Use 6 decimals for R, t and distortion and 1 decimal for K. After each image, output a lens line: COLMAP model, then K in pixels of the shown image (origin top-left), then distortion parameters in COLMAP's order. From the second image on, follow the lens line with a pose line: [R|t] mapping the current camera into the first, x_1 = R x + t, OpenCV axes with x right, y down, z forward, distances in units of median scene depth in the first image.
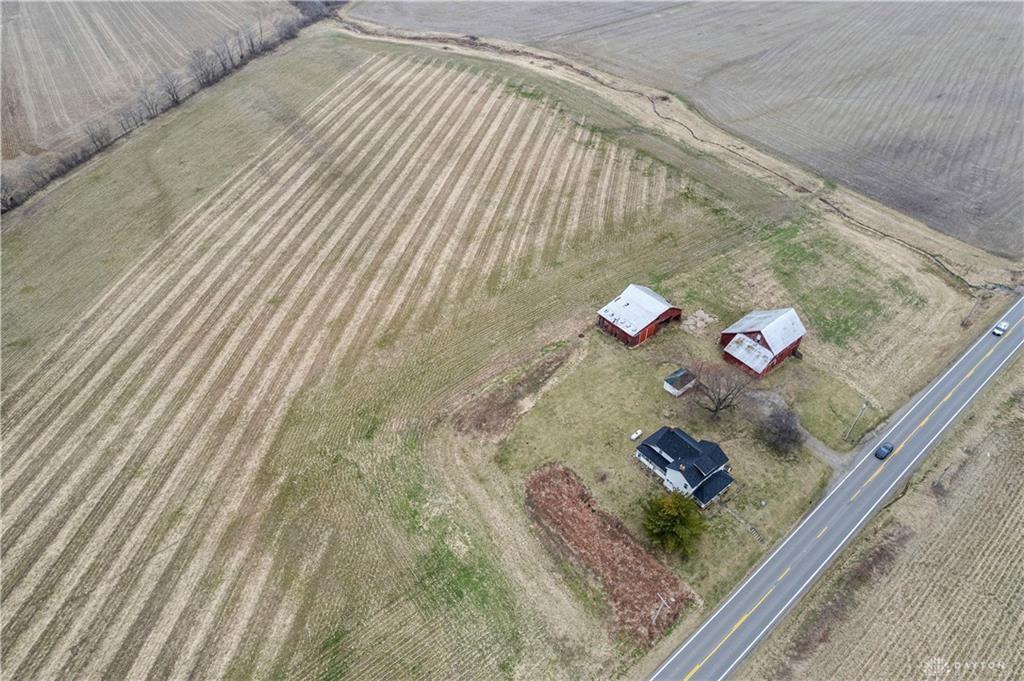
lens RADIAL K [[661.3, 0, 512.0], [0, 661.3, 340.5], [0, 0, 1]] dist [-0.081793, 0.073948]
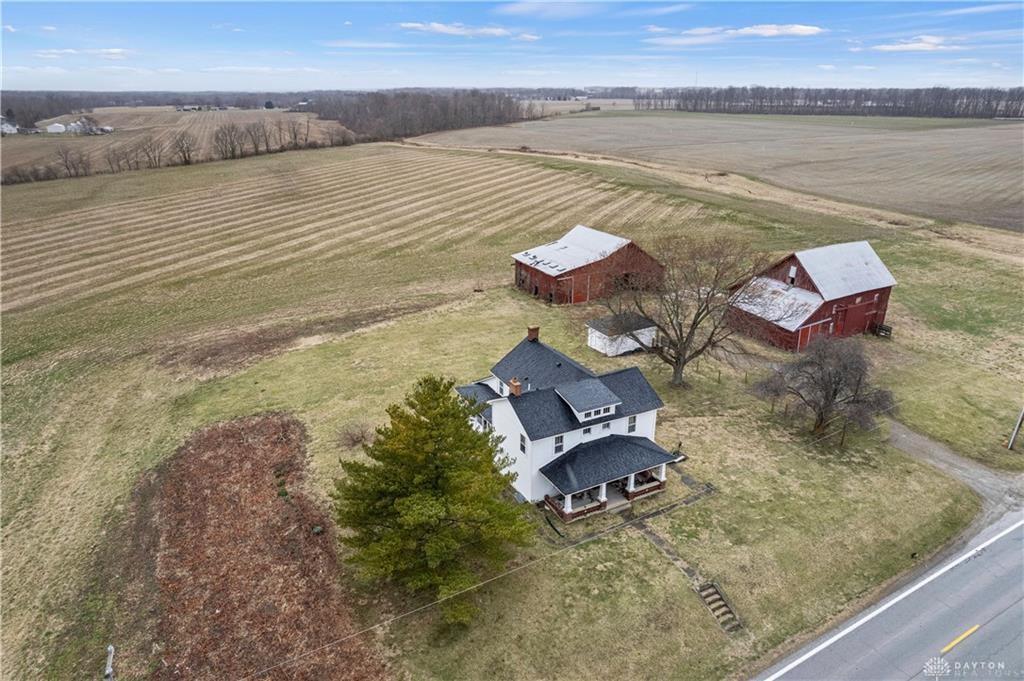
lens RADIAL K [[657.4, 0, 512.0], [0, 657.4, 340.5], [0, 0, 1]] dist [-0.072241, 0.062115]
pose [[0.982249, 0.070954, -0.173646, 0.198486], [-0.123761, 0.940767, -0.315658, 0.176848], [0.140964, 0.331545, 0.932849, 0.406178]]
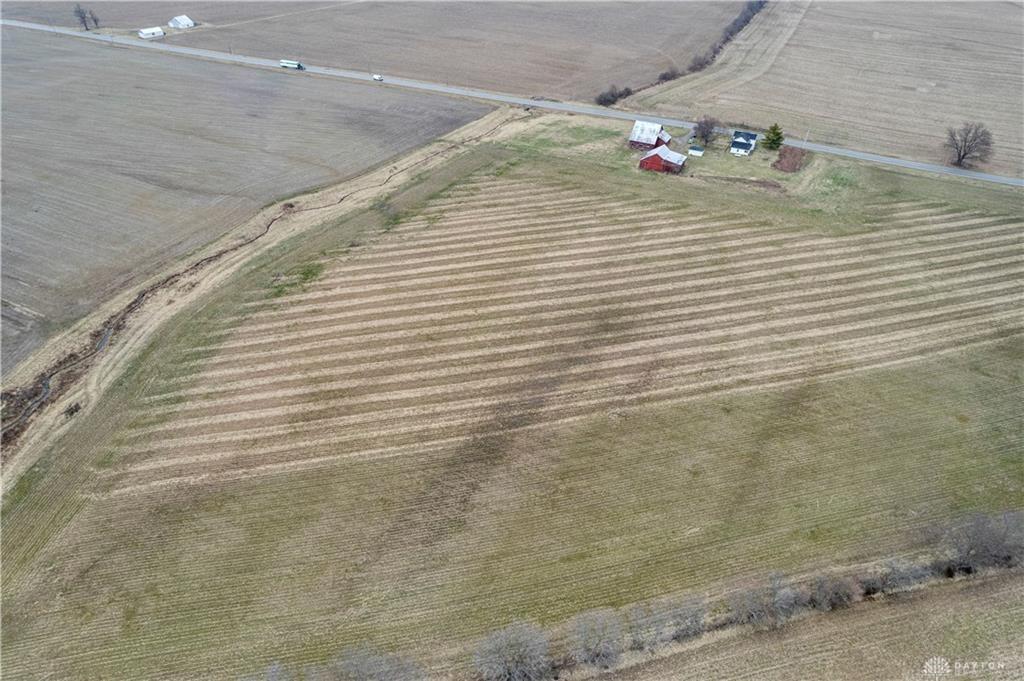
lens RADIAL K [[661.3, 0, 512.0], [0, 661.3, 340.5], [0, 0, 1]] dist [-0.081793, 0.073948]
pose [[-0.418142, -0.545698, 0.726203, -1.051891], [0.588375, 0.446381, 0.674210, -1.108267], [-0.692078, 0.709195, 0.134425, 1.194021]]
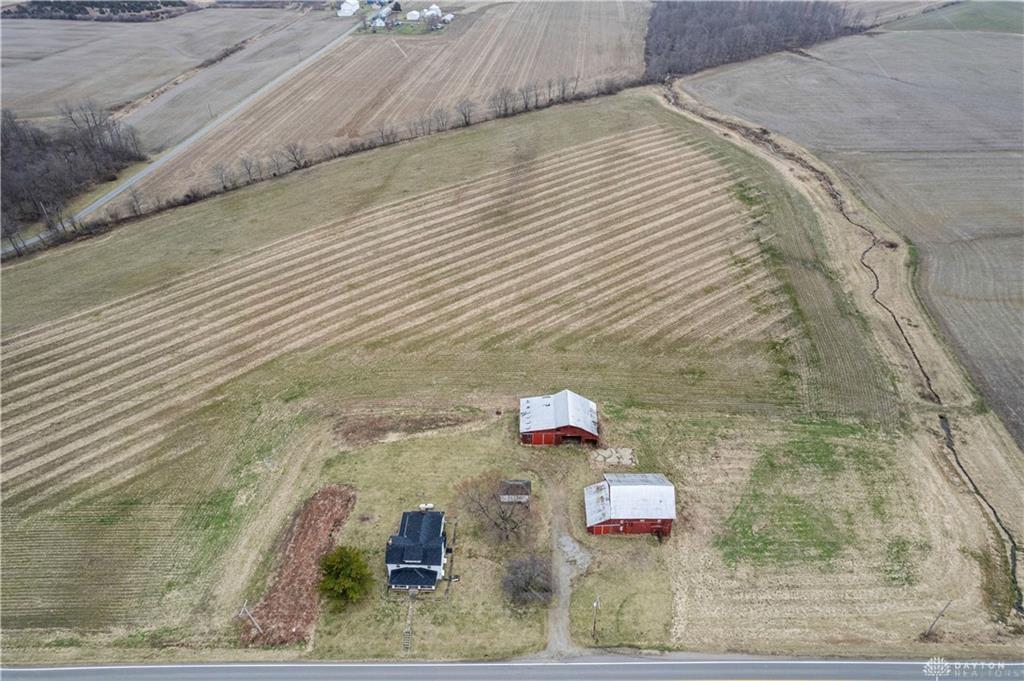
lens RADIAL K [[661.3, 0, 512.0], [0, 661.3, 340.5], [0, 0, 1]] dist [-0.081793, 0.073948]
pose [[0.764547, 0.380563, -0.520231, 0.516392], [-0.416957, 0.907490, 0.051081, -0.144257], [0.491544, 0.177860, 0.852497, 0.091600]]
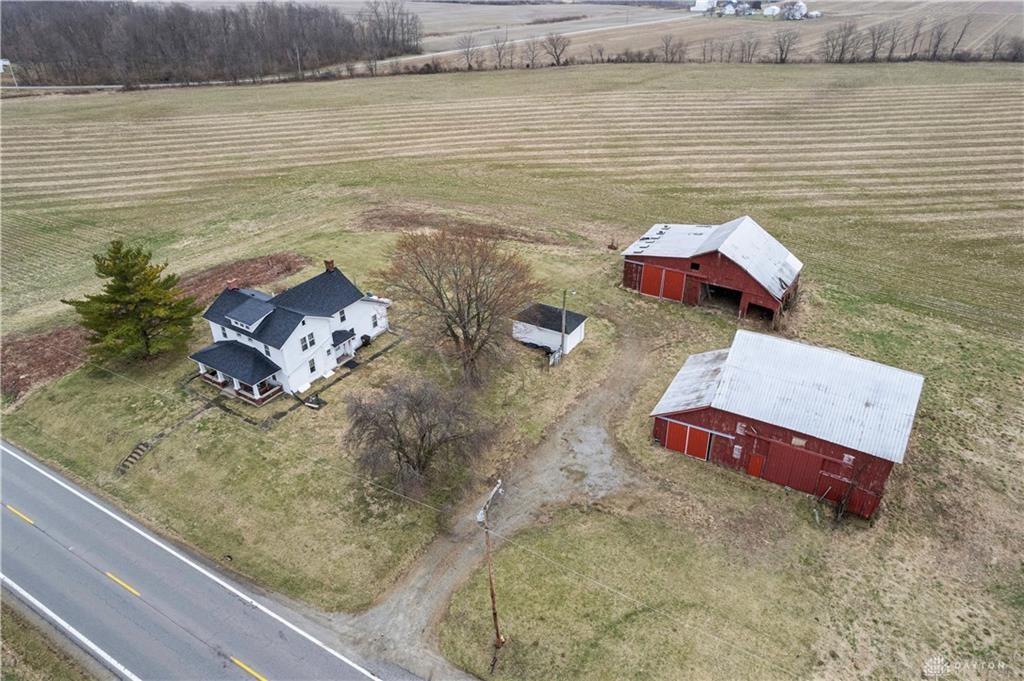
lens RADIAL K [[661.3, 0, 512.0], [0, 661.3, 340.5], [0, 0, 1]] dist [-0.081793, 0.073948]
pose [[0.331113, 0.479616, -0.812609, 0.479077], [-0.611163, 0.765144, 0.202571, -0.006265], [0.718919, 0.429562, 0.546473, 0.558041]]
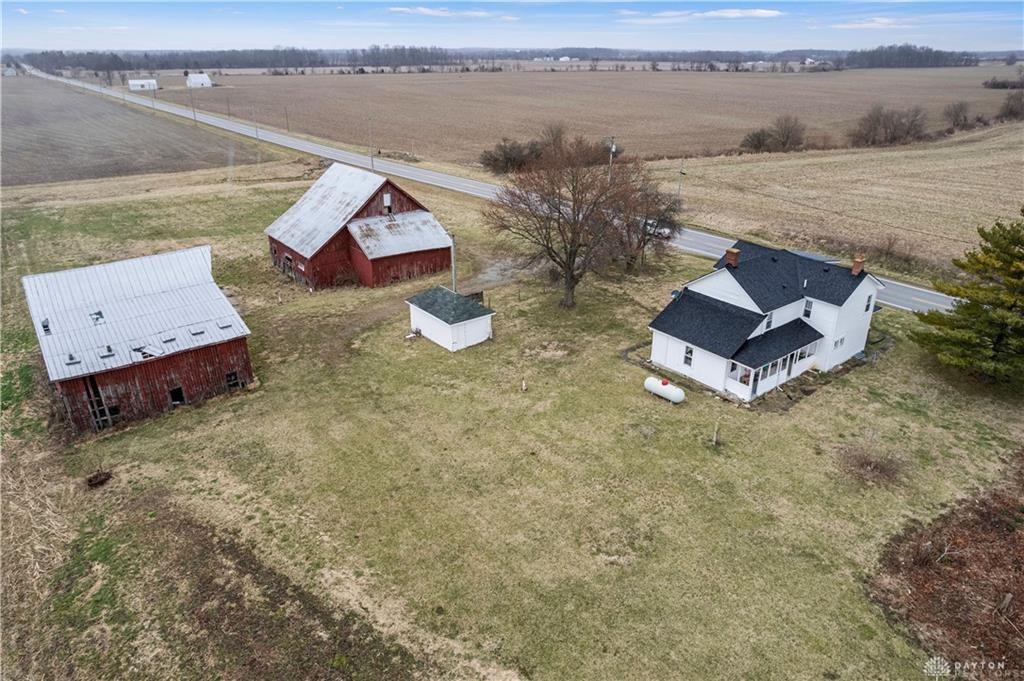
lens RADIAL K [[661.3, 0, 512.0], [0, 661.3, 340.5], [0, 0, 1]] dist [-0.081793, 0.073948]
pose [[0.019267, -0.404369, 0.914393, -0.067454], [0.649529, 0.700344, 0.296024, -0.011928], [-0.760093, 0.588221, 0.276143, 0.669037]]
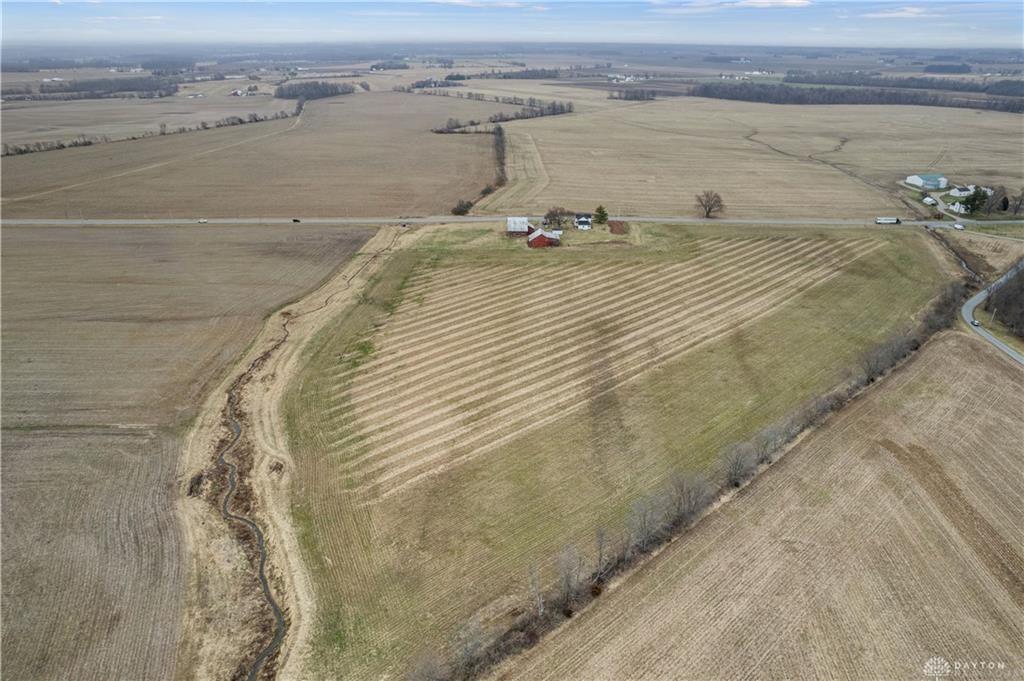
lens RADIAL K [[657.4, 0, 512.0], [0, 657.4, 340.5], [0, 0, 1]] dist [-0.072241, 0.062115]
pose [[-0.791826, -0.257511, 0.553805, -1.010479], [0.395550, 0.474677, 0.786271, -1.586324], [-0.465352, 0.841647, -0.274004, 1.755000]]
